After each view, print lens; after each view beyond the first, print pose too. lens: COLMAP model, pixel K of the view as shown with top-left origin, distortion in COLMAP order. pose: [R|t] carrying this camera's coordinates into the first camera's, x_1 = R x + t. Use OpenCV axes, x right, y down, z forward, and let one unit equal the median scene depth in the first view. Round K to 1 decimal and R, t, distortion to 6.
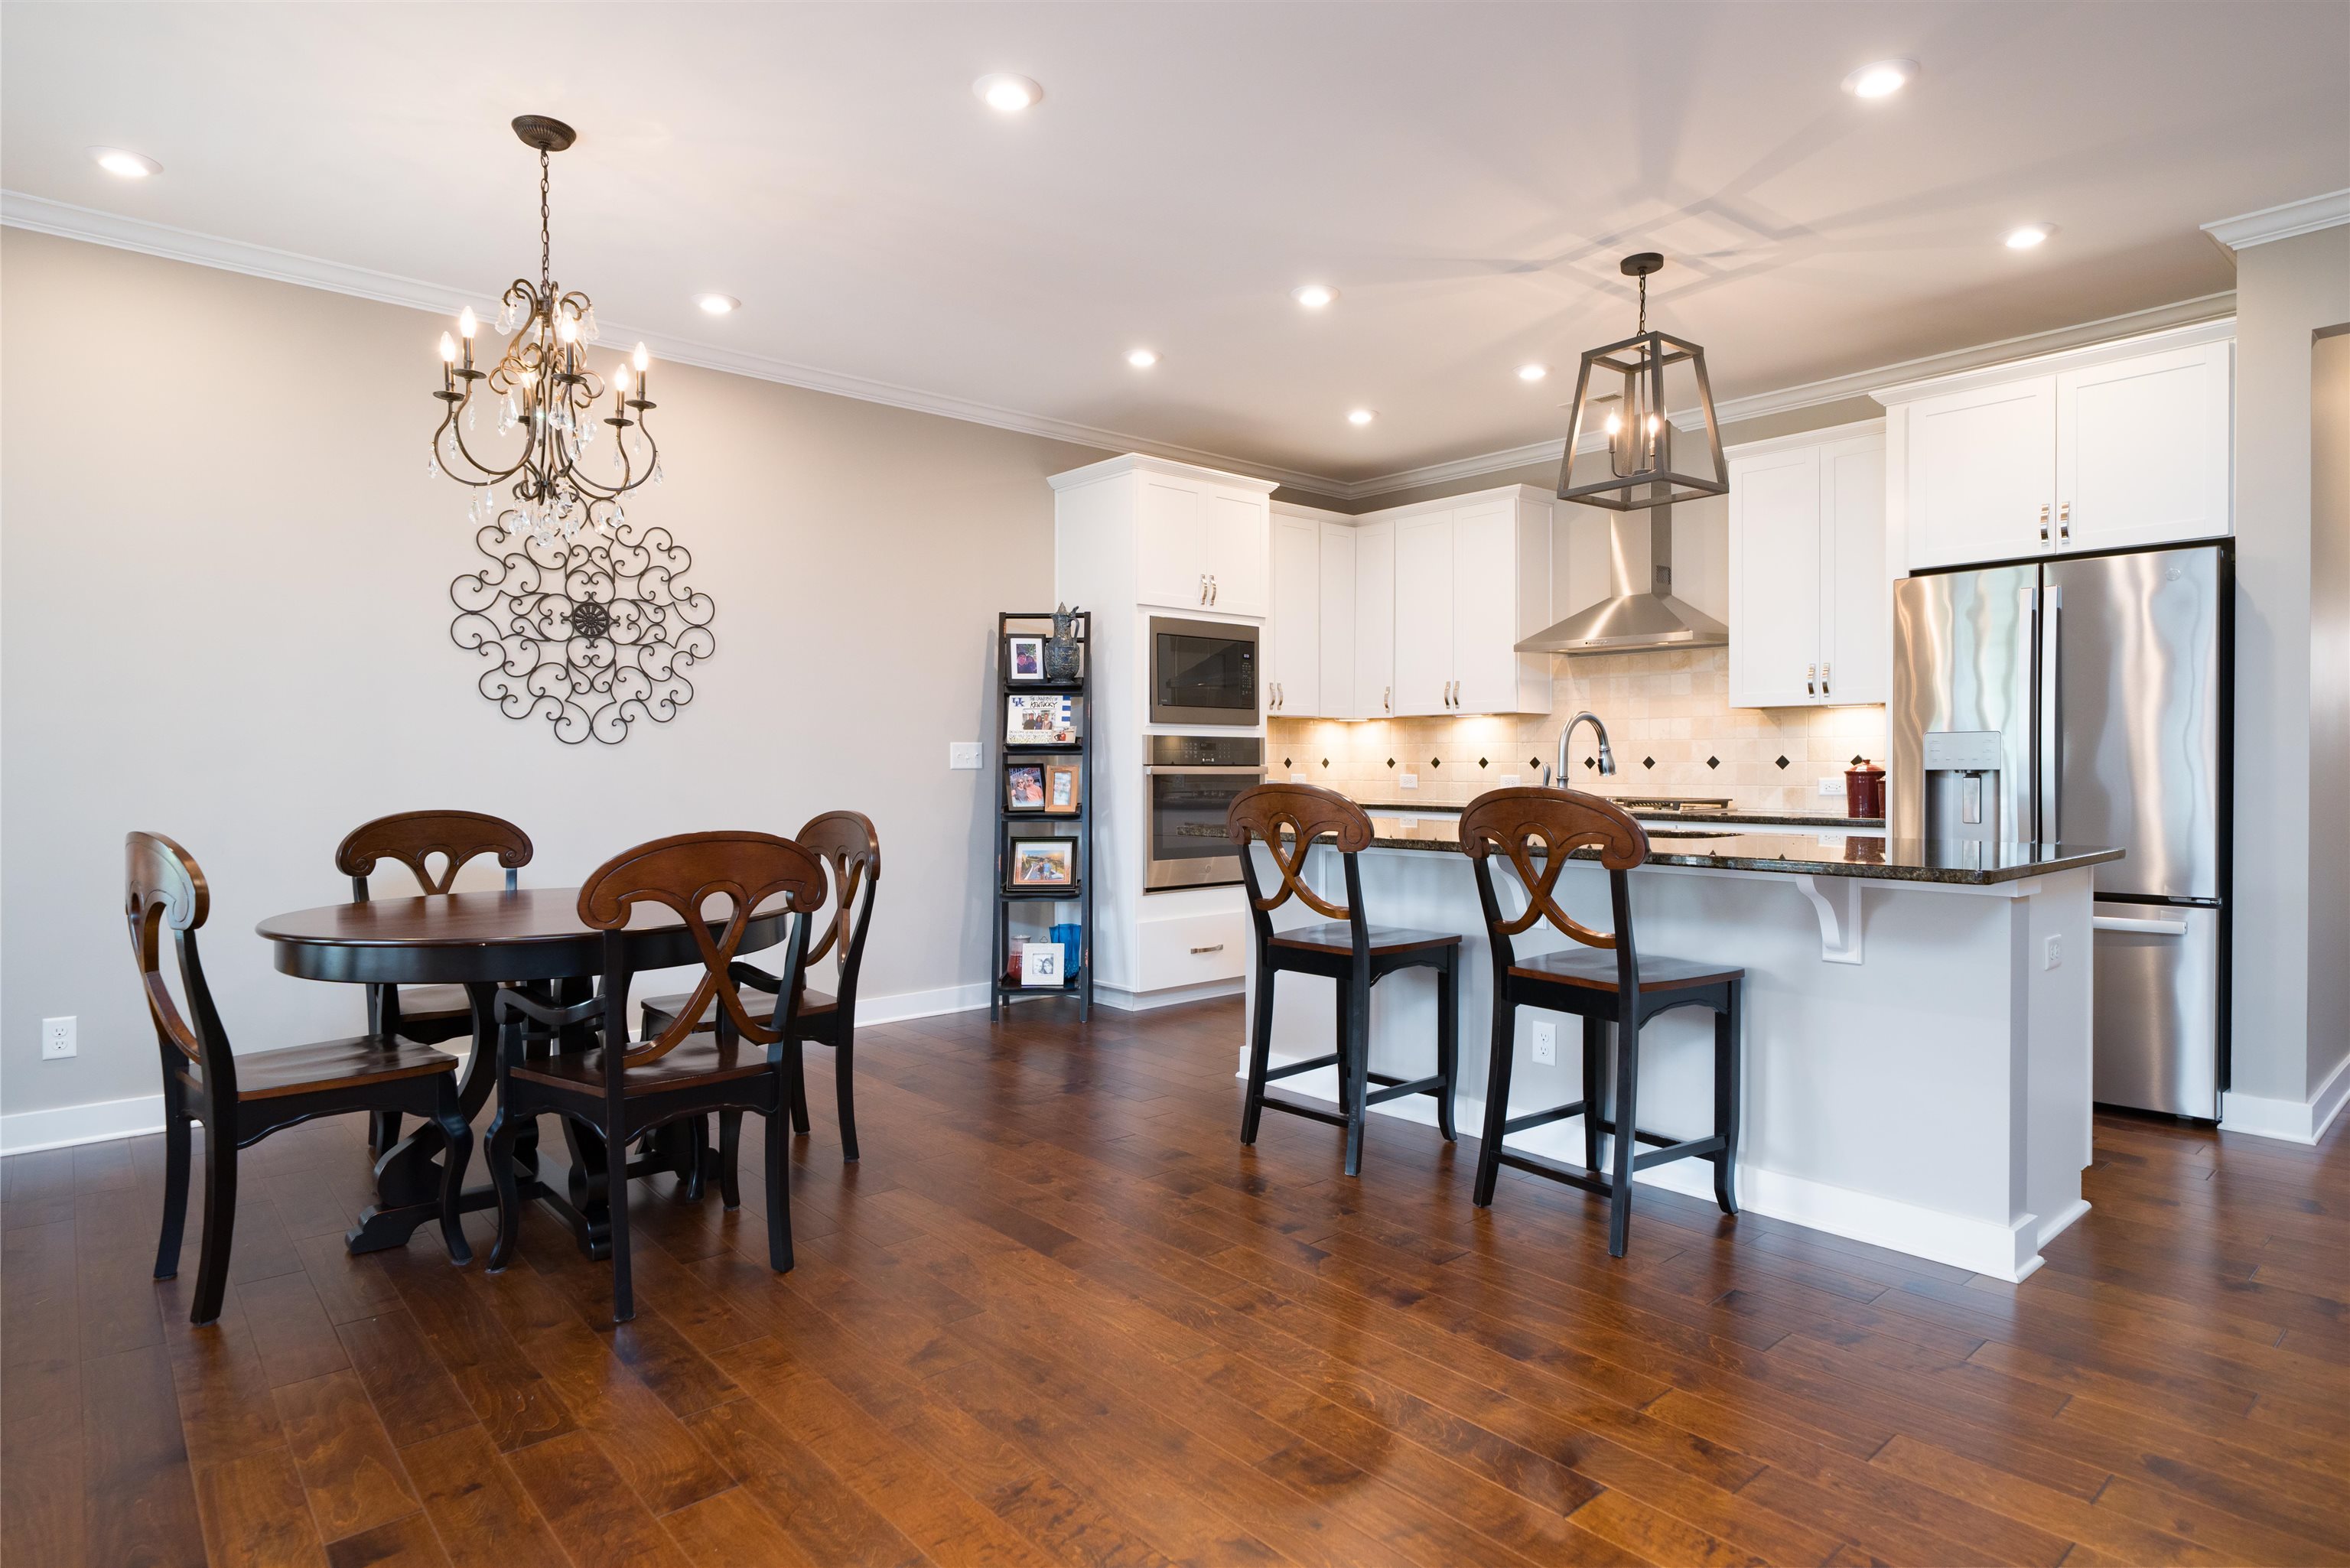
lens RADIAL K [[1292.6, 0, 1172.6], [0, 1292.6, 775.8], [0, 0, 1]] dist [0.017802, -0.005235]
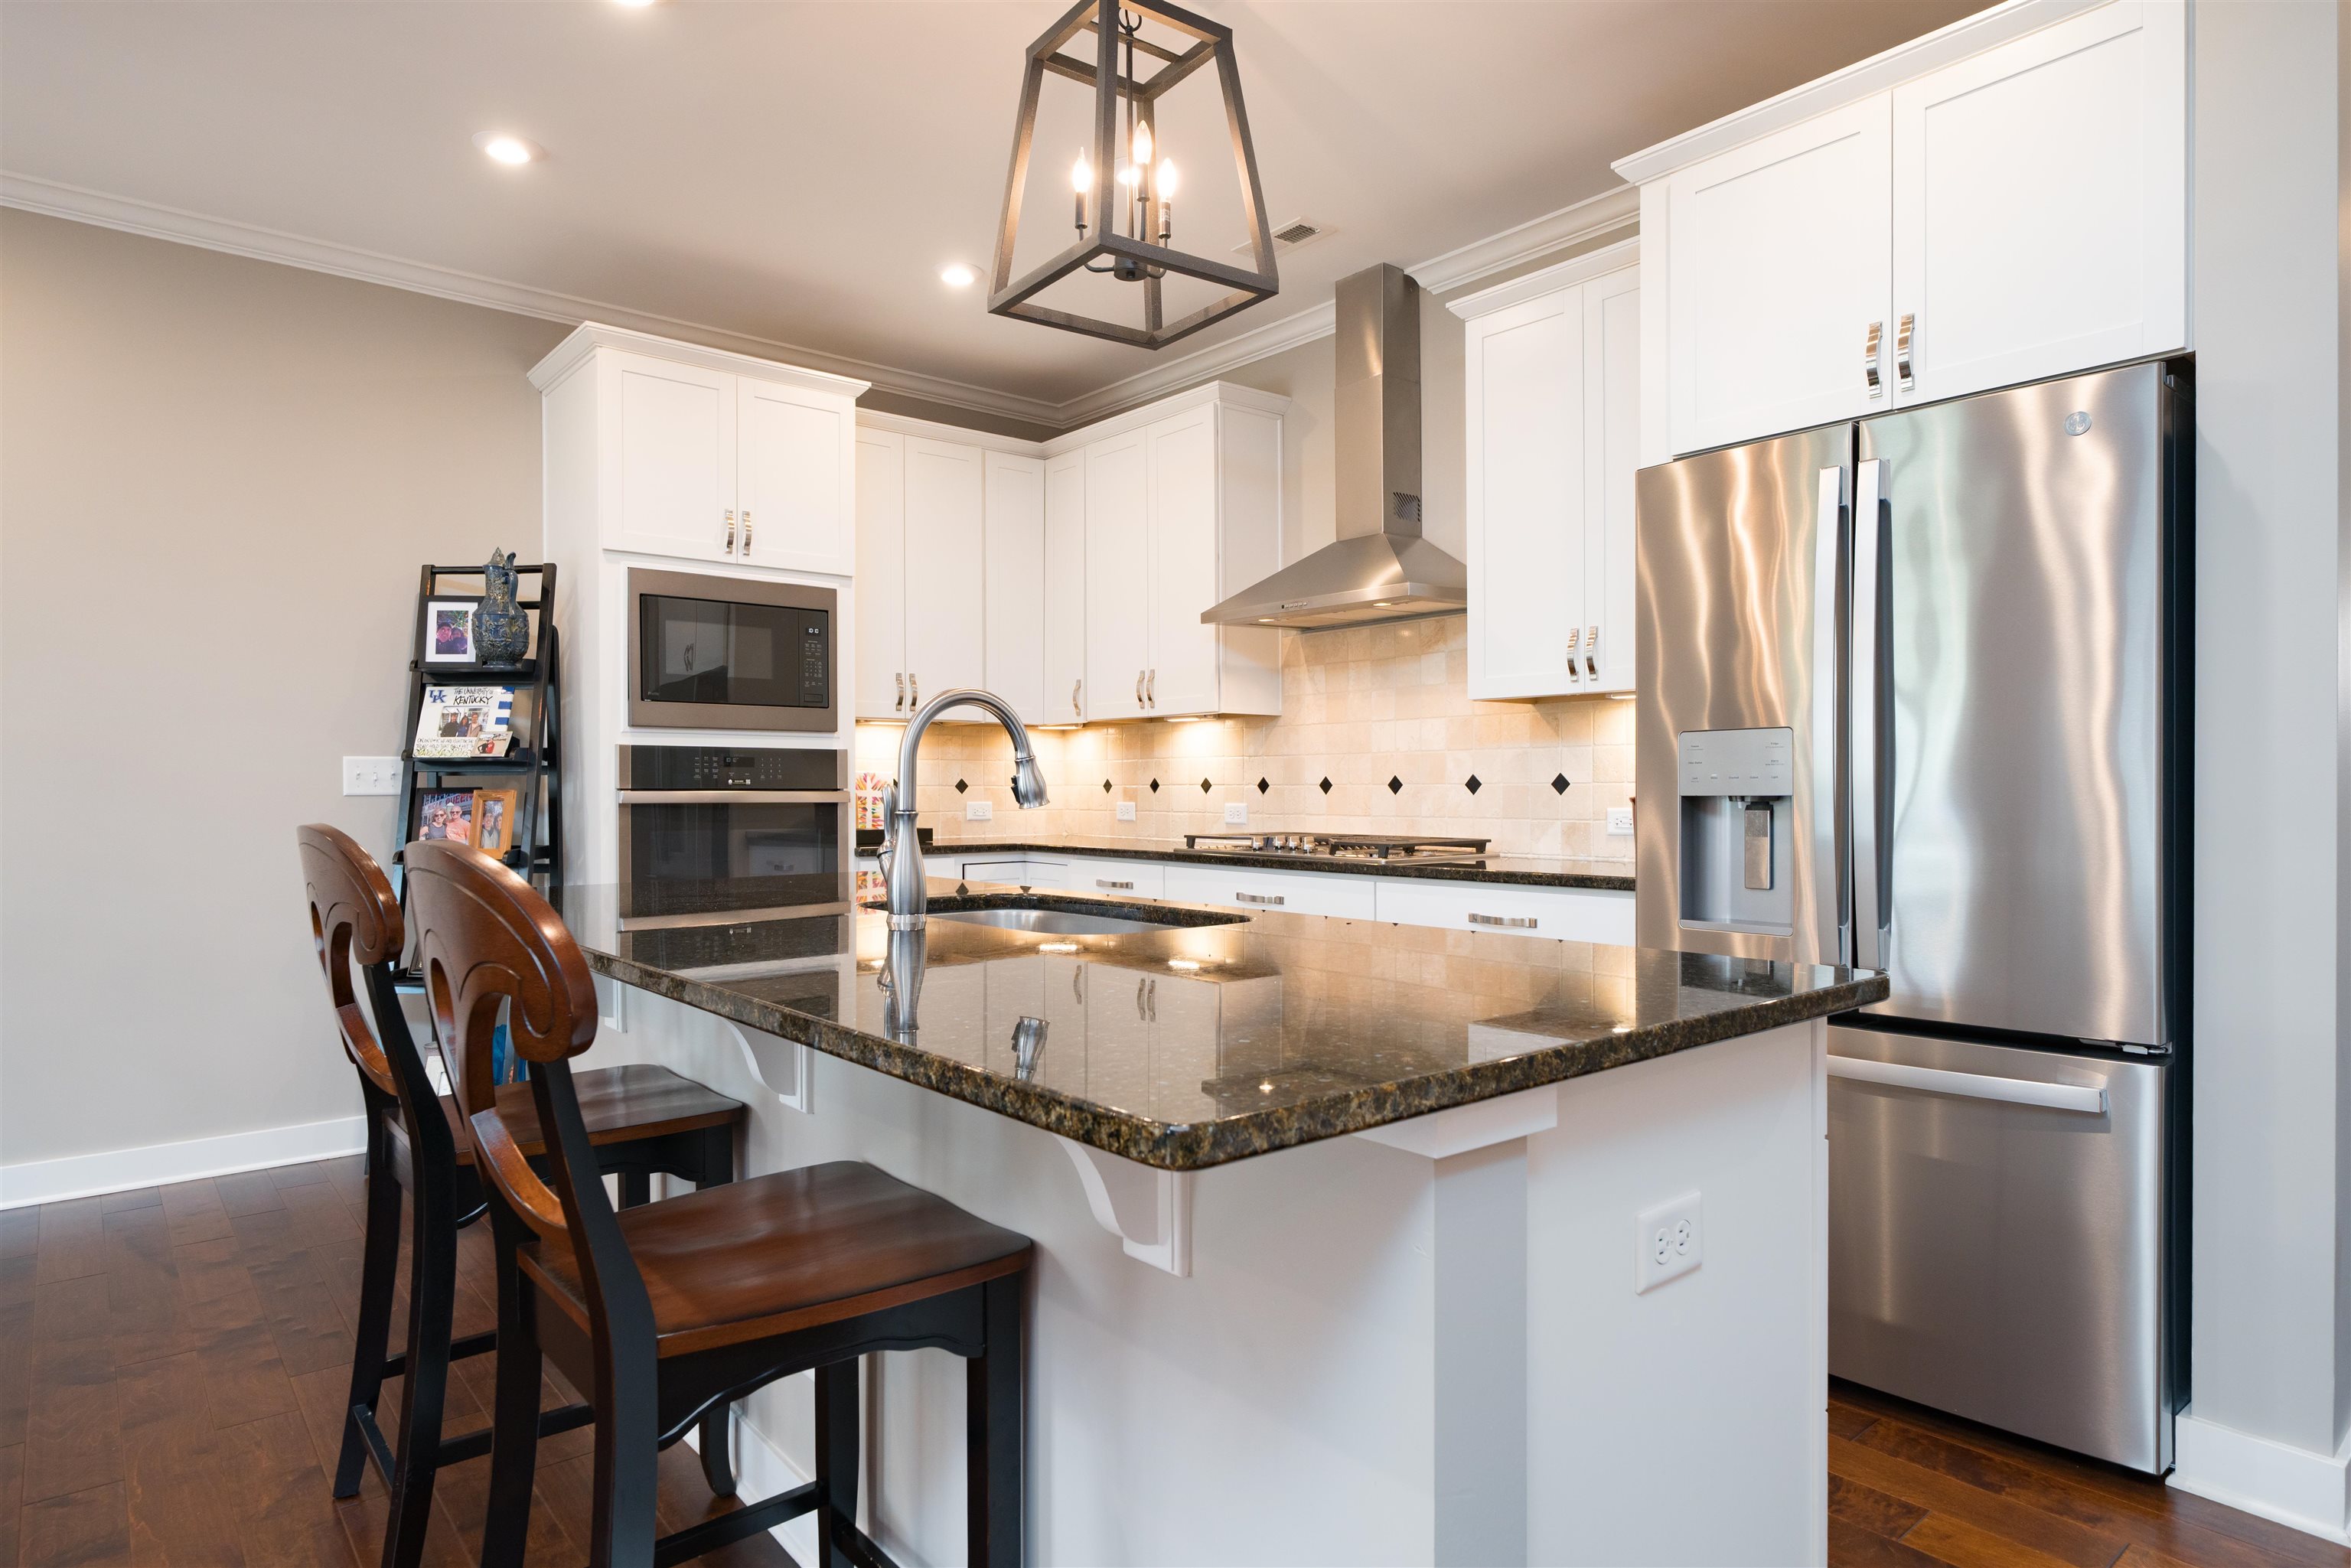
lens RADIAL K [[1358.8, 0, 1162.3], [0, 1358.8, 798.6], [0, 0, 1]] dist [0.003669, 0.003926]
pose [[0.999560, -0.000911, -0.029636, 0.335679], [0.000864, 0.999998, -0.001605, -0.002404], [0.029637, 0.001579, 0.999559, 0.356829]]
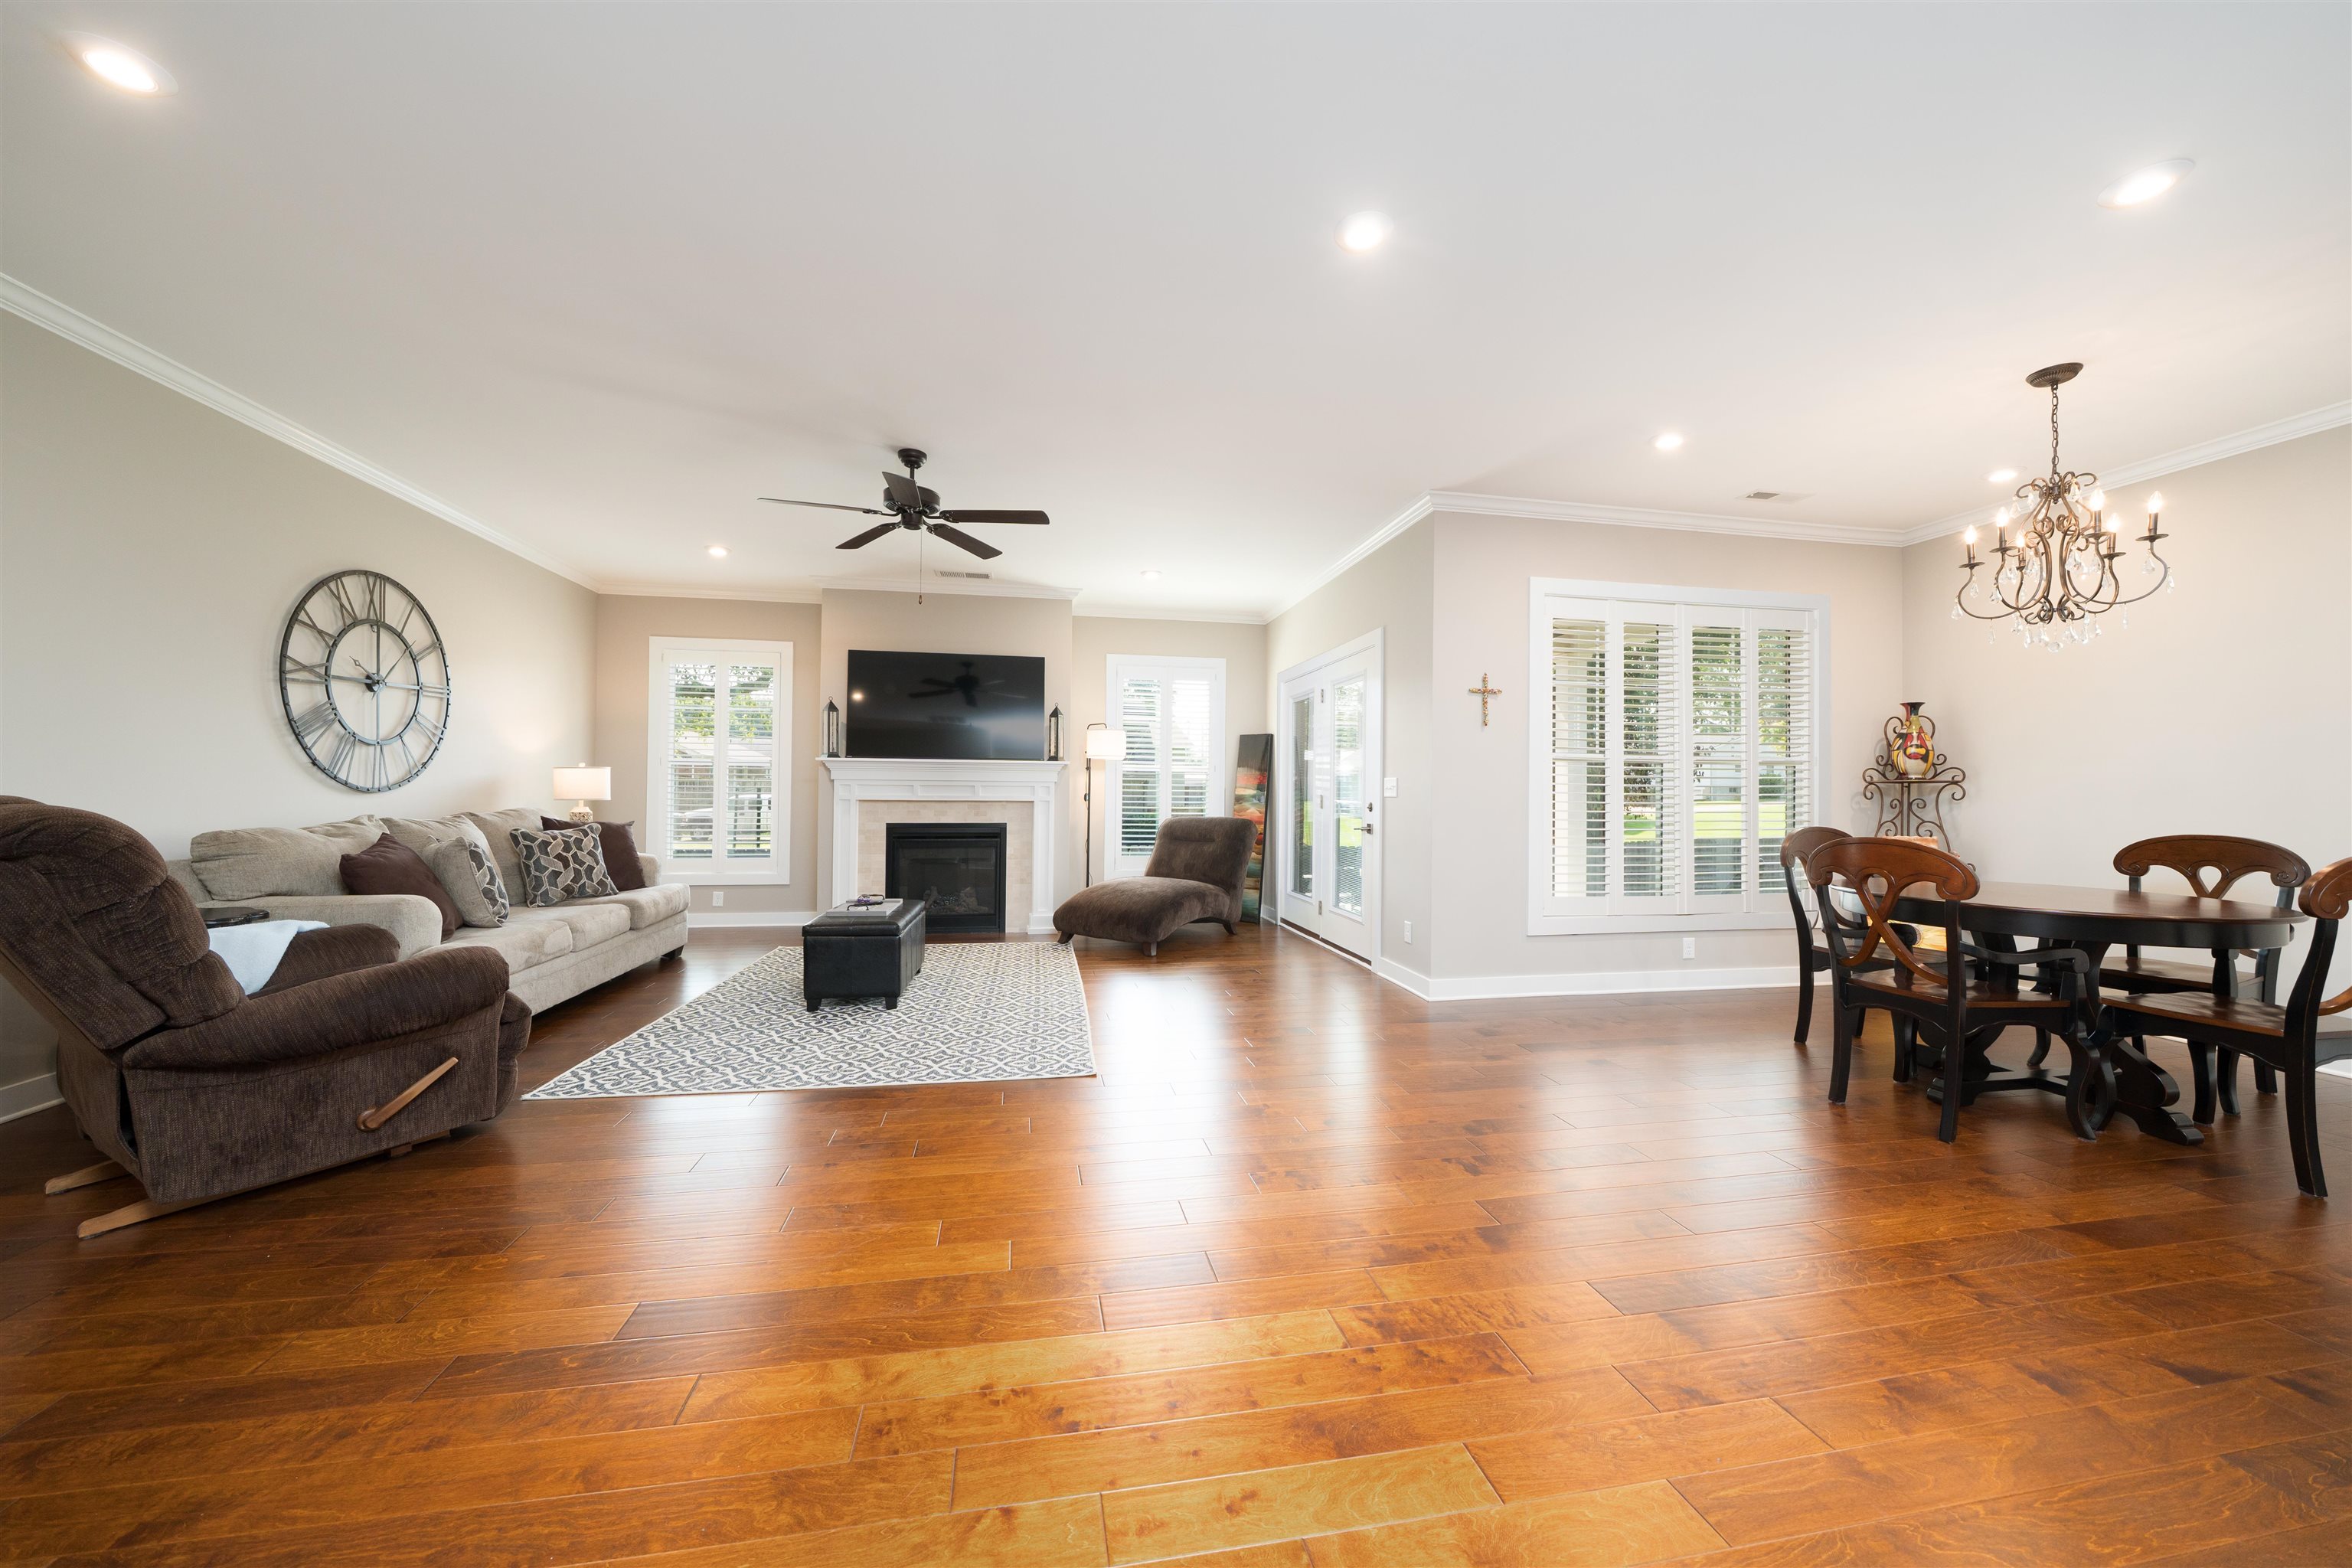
lens RADIAL K [[825.5, 0, 1197.5], [0, 825.5, 773.6], [0, 0, 1]] dist [-0.000750, -0.000153]
pose [[-0.482506, -0.027229, -0.875469, 0.541044], [-0.018354, 0.999612, -0.020975, 0.000944], [0.875700, 0.005948, -0.482819, 0.413470]]
